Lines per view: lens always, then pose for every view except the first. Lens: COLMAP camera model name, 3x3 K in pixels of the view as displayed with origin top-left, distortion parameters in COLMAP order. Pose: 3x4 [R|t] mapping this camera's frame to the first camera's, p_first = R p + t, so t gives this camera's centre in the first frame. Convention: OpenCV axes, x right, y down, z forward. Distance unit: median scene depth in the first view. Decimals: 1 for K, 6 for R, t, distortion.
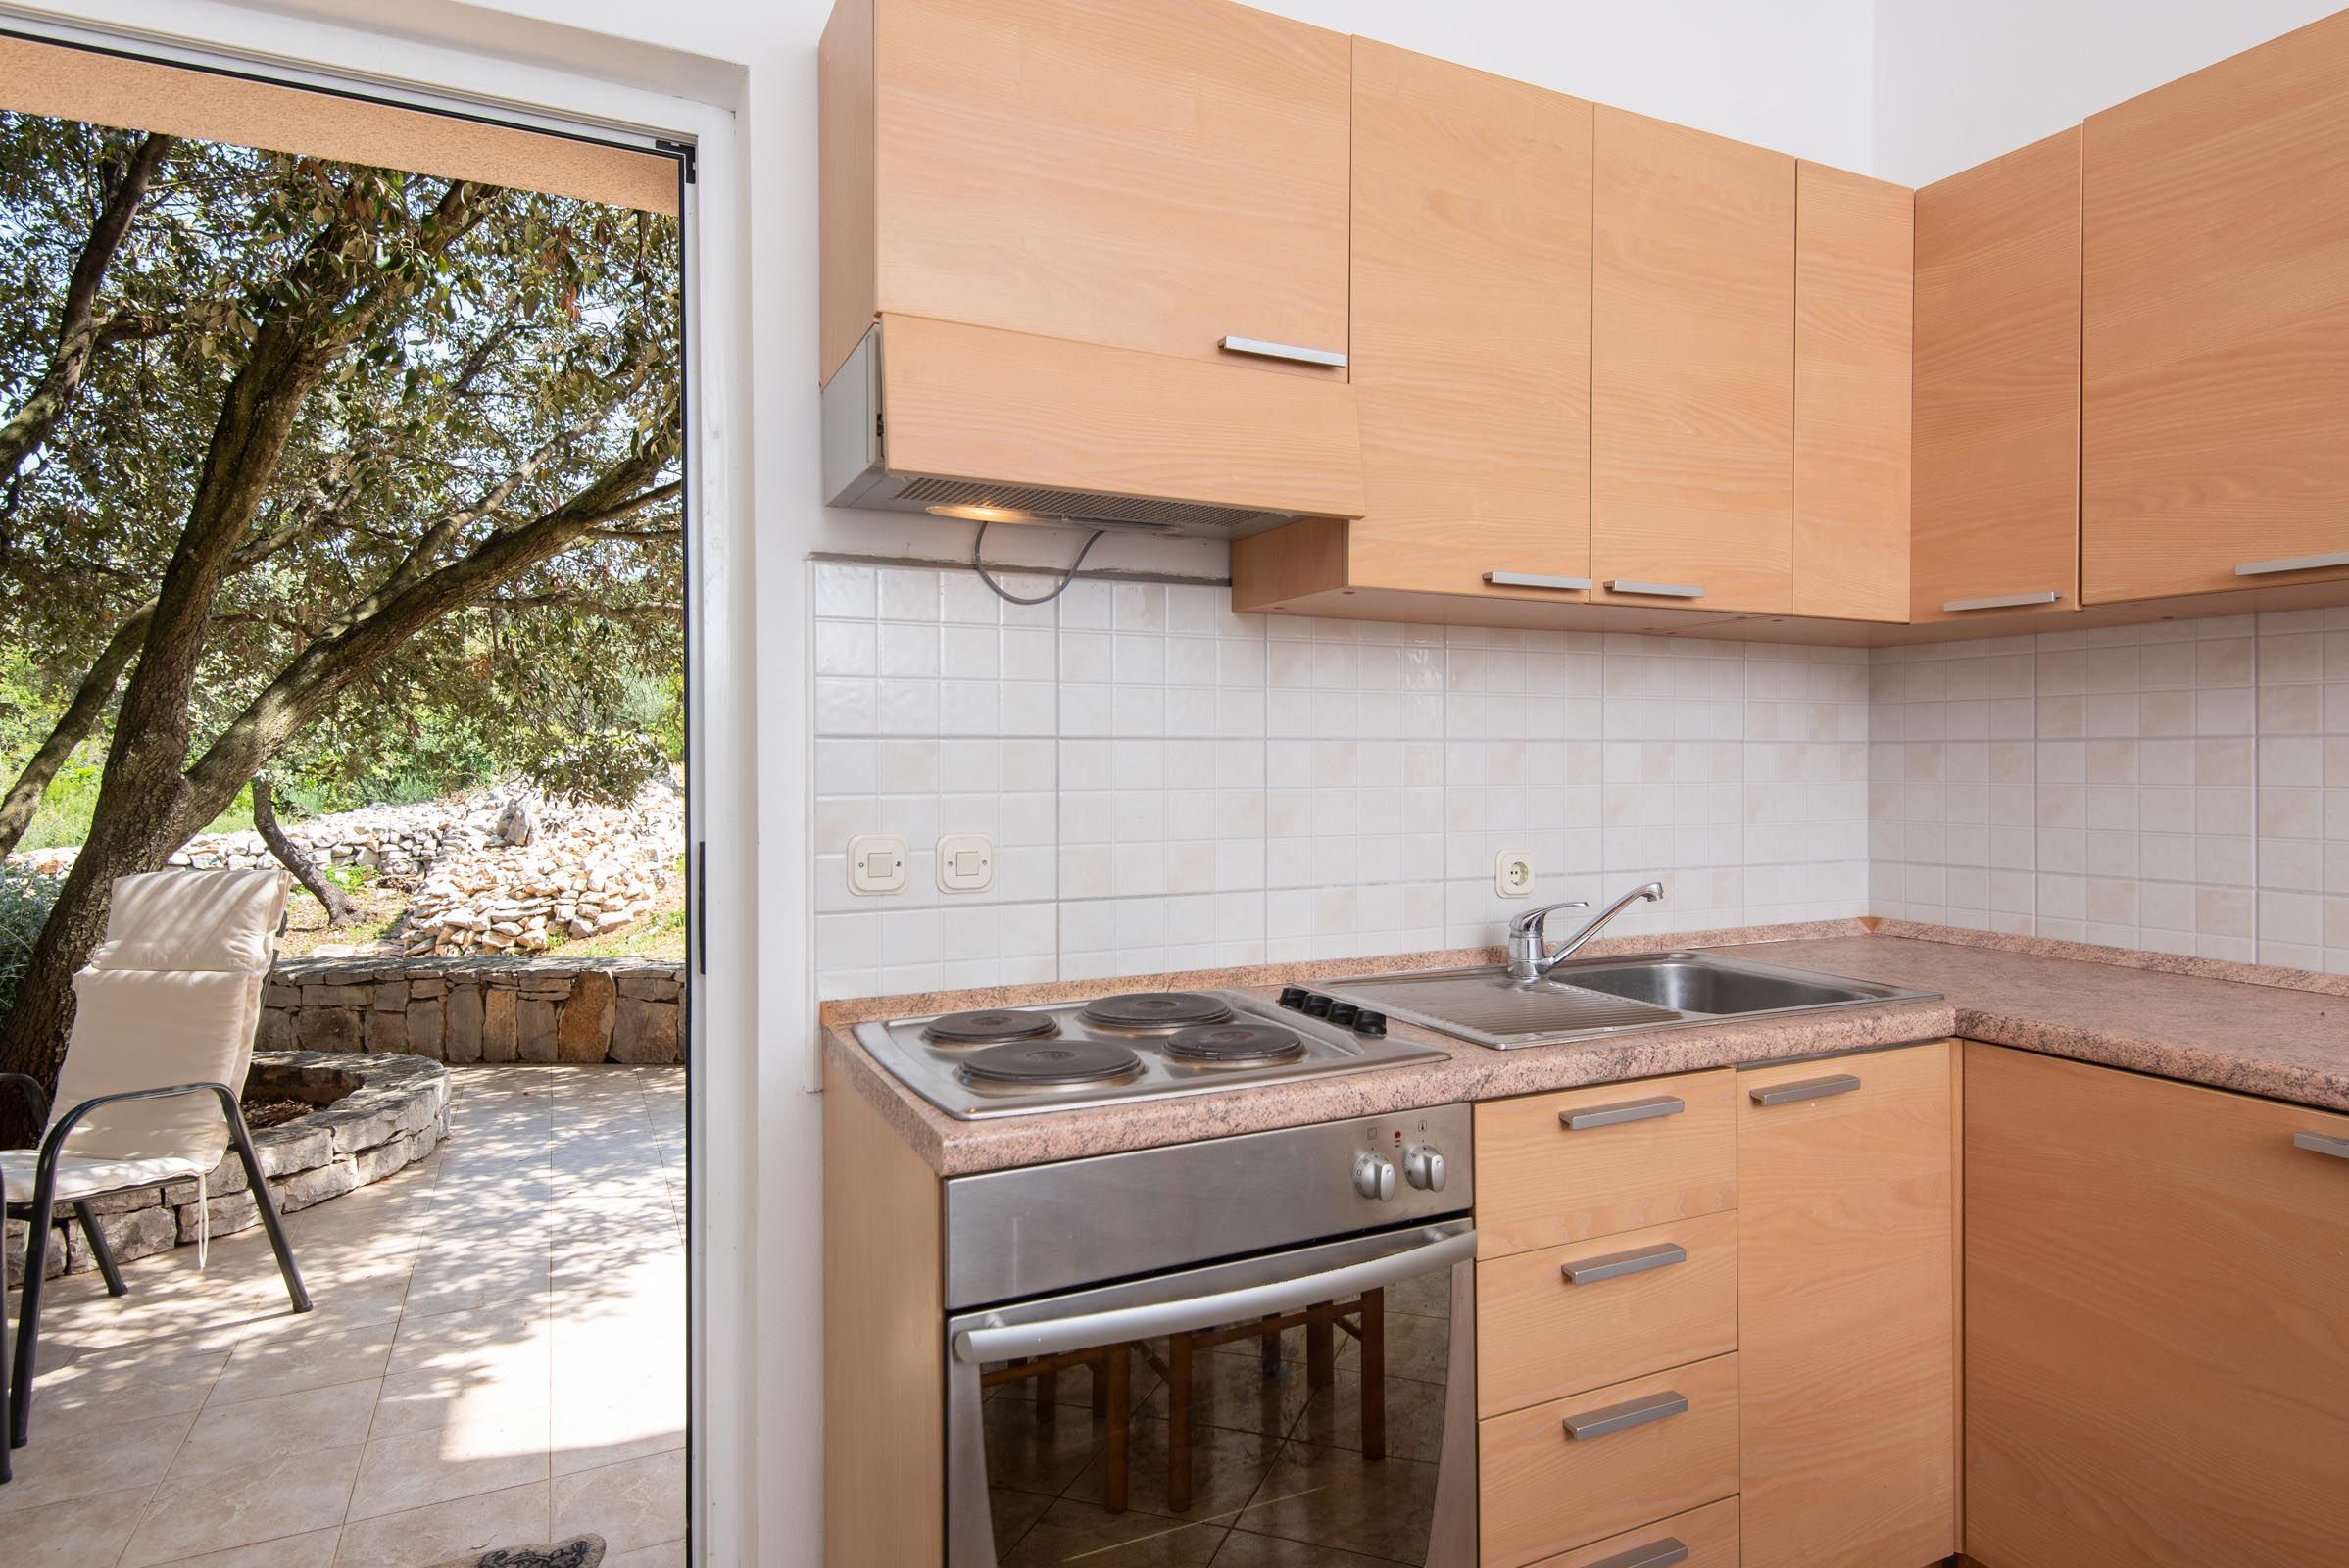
lens RADIAL K [[1342.7, 0, 1194.5], [0, 1342.7, 759.0], [0, 0, 1]] dist [0.050070, 0.000410]
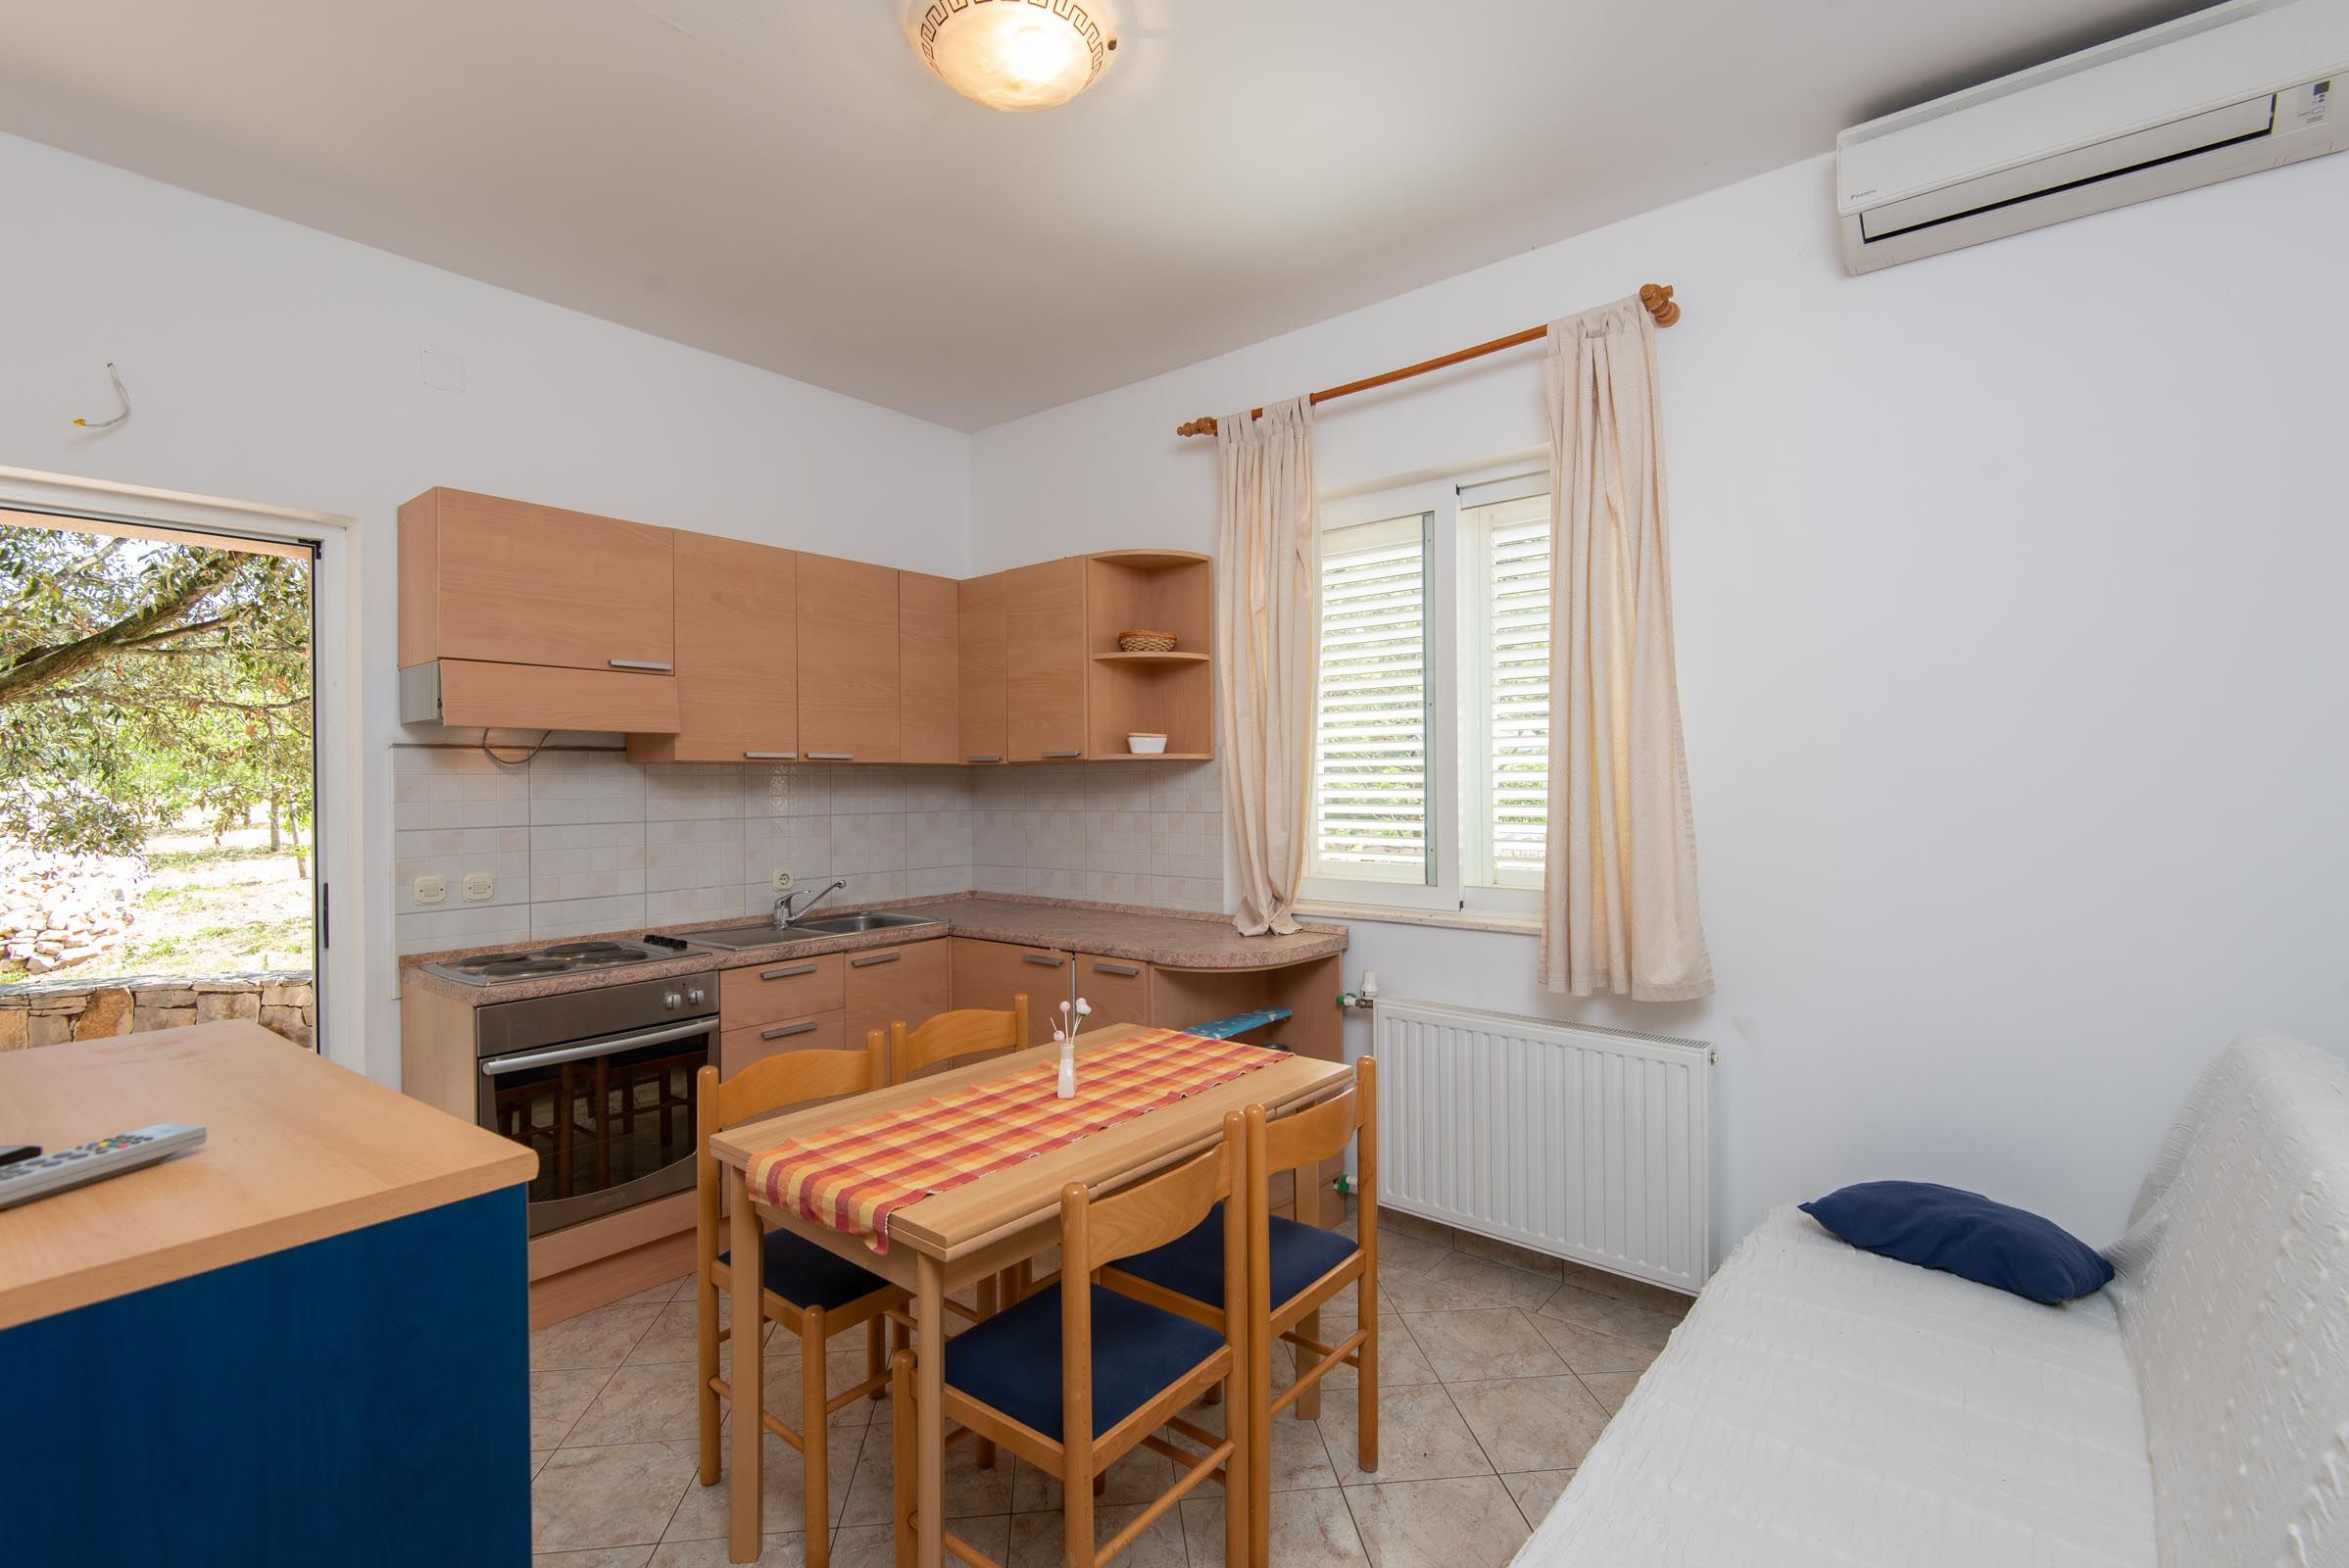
lens RADIAL K [[1077.4, 0, 1204.3], [0, 1077.4, 773.3], [0, 0, 1]] dist [0.003723, -0.002511]
pose [[0.901984, -0.004134, 0.431750, 0.072918], [0.008414, 0.999933, -0.008003, -0.044998], [-0.431687, 0.010851, 0.901958, -0.586308]]
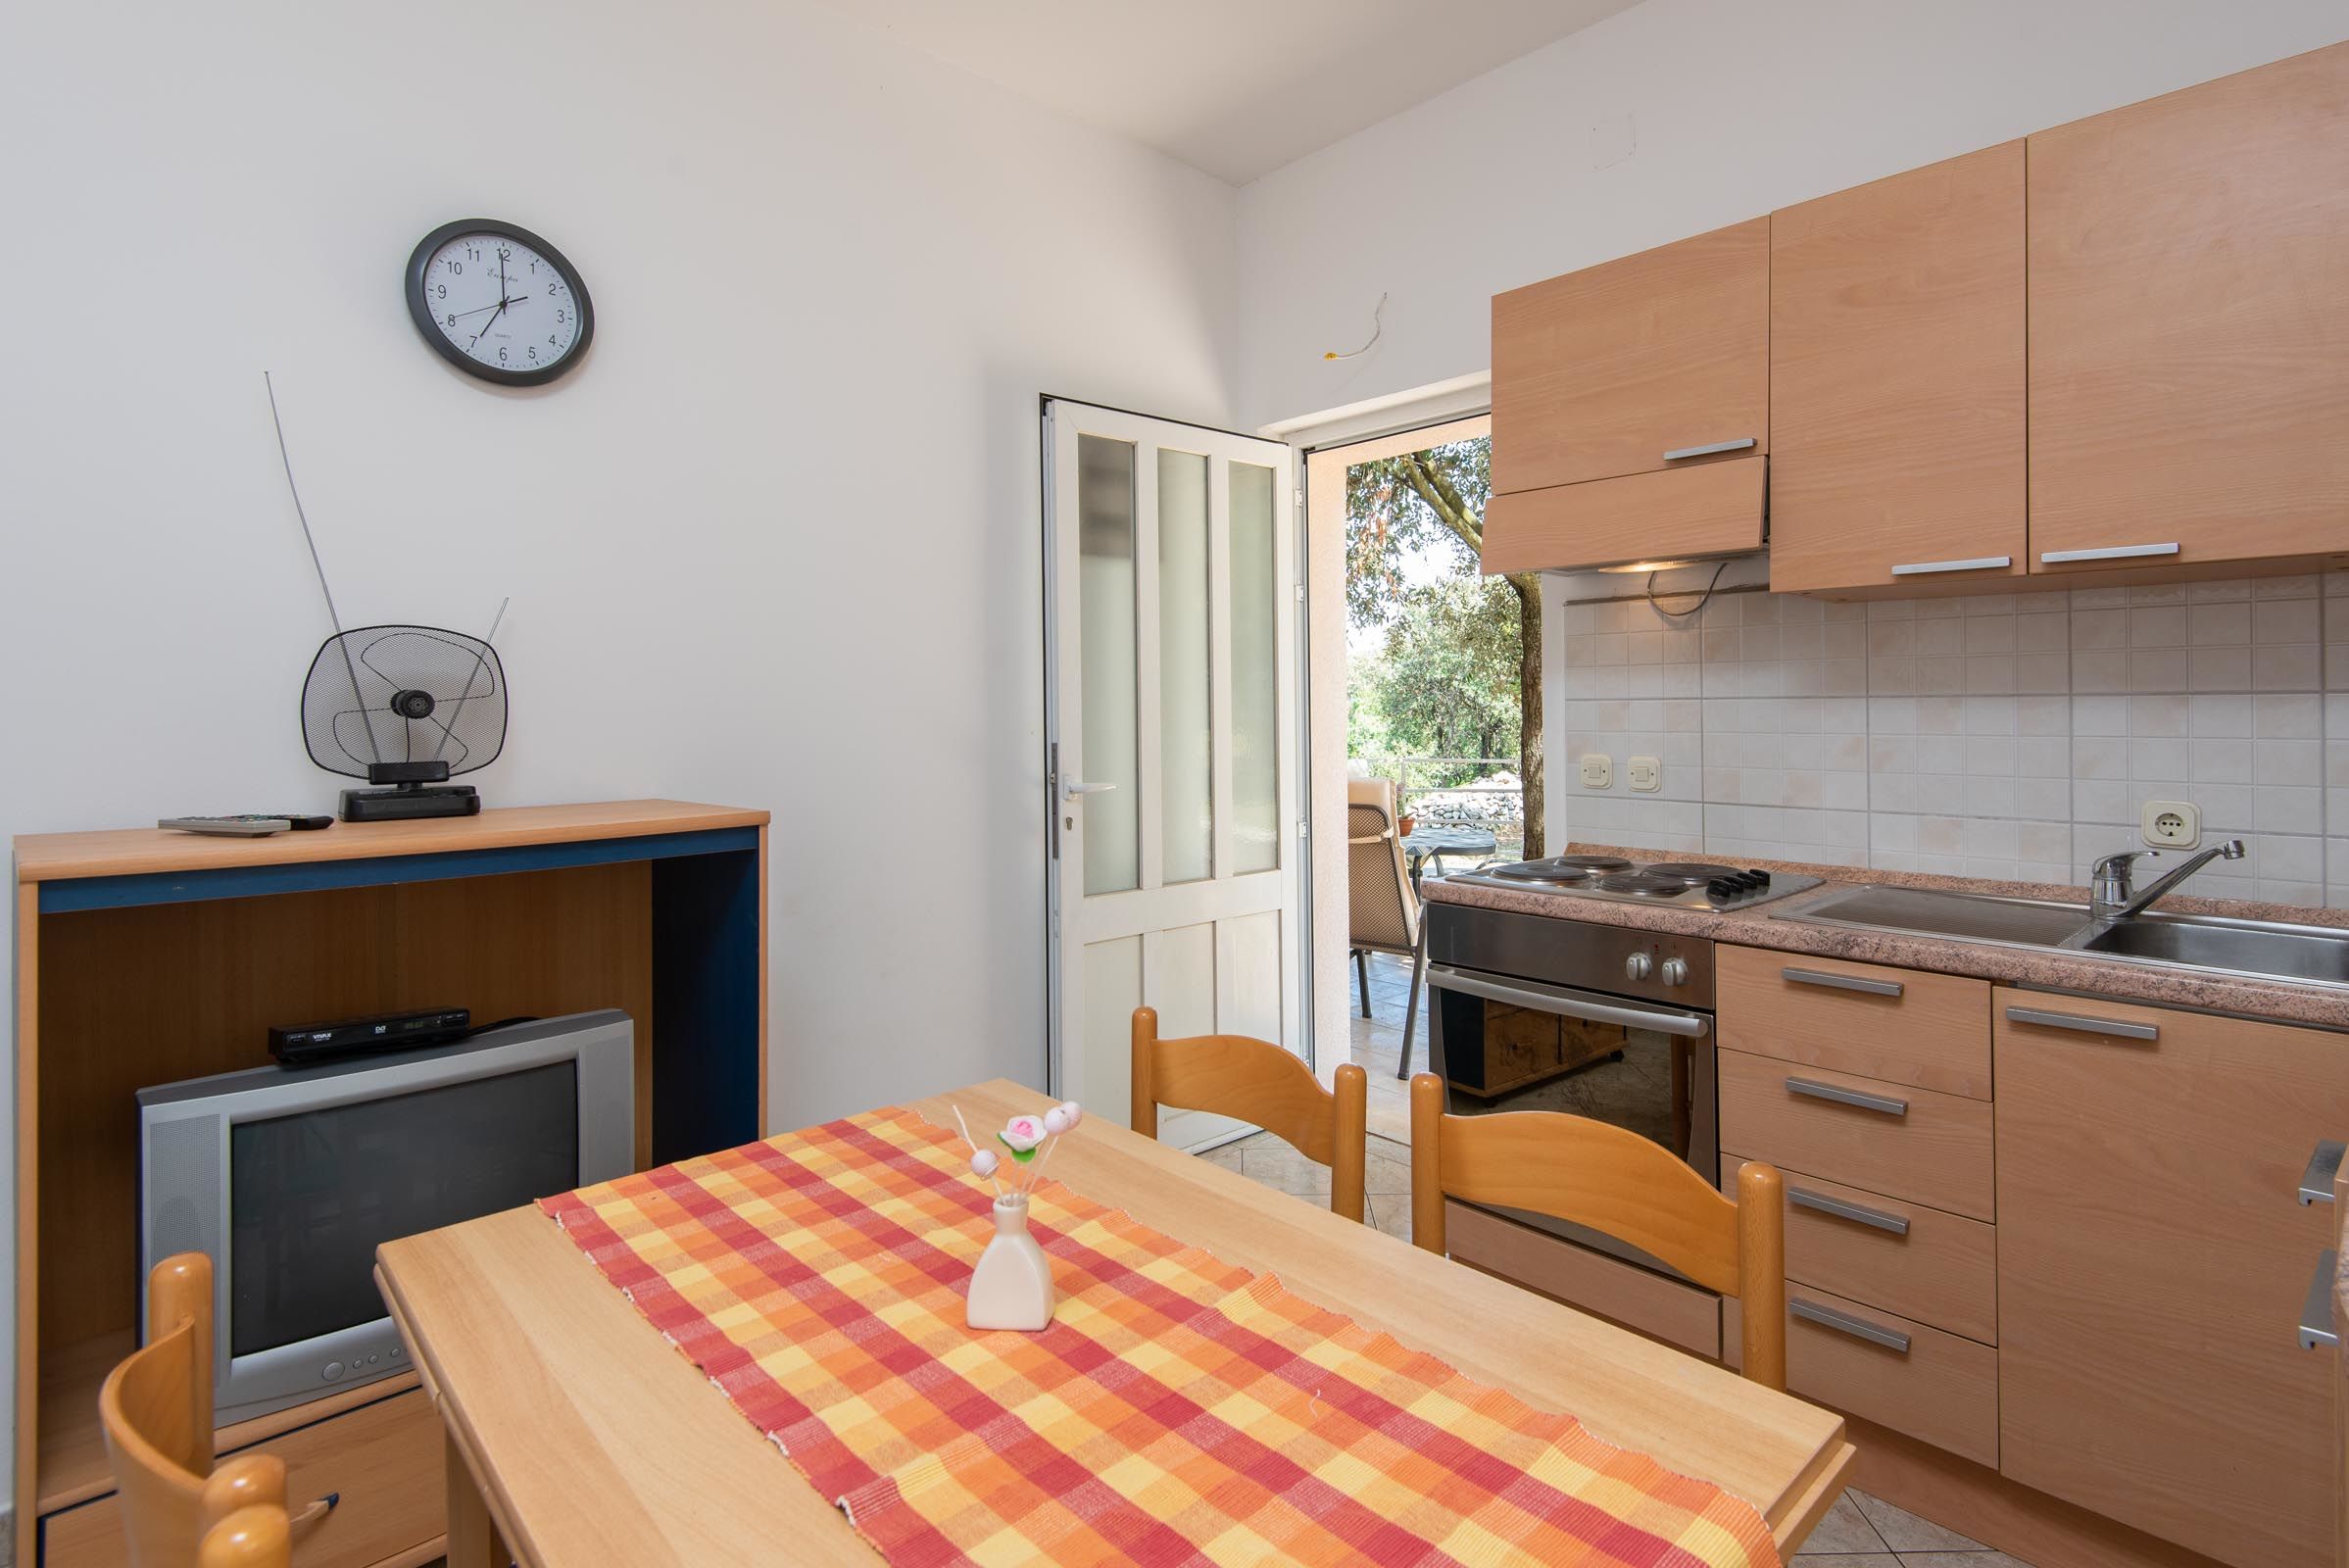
lens RADIAL K [[1155.3, 0, 1229.9], [0, 1155.3, 711.9], [0, 0, 1]] dist [0.002099, -0.000224]
pose [[0.314768, 0.004301, -0.949159, 0.594628], [0.008846, 0.999933, 0.007465, -0.008585], [0.949127, -0.010746, 0.314709, 0.034129]]
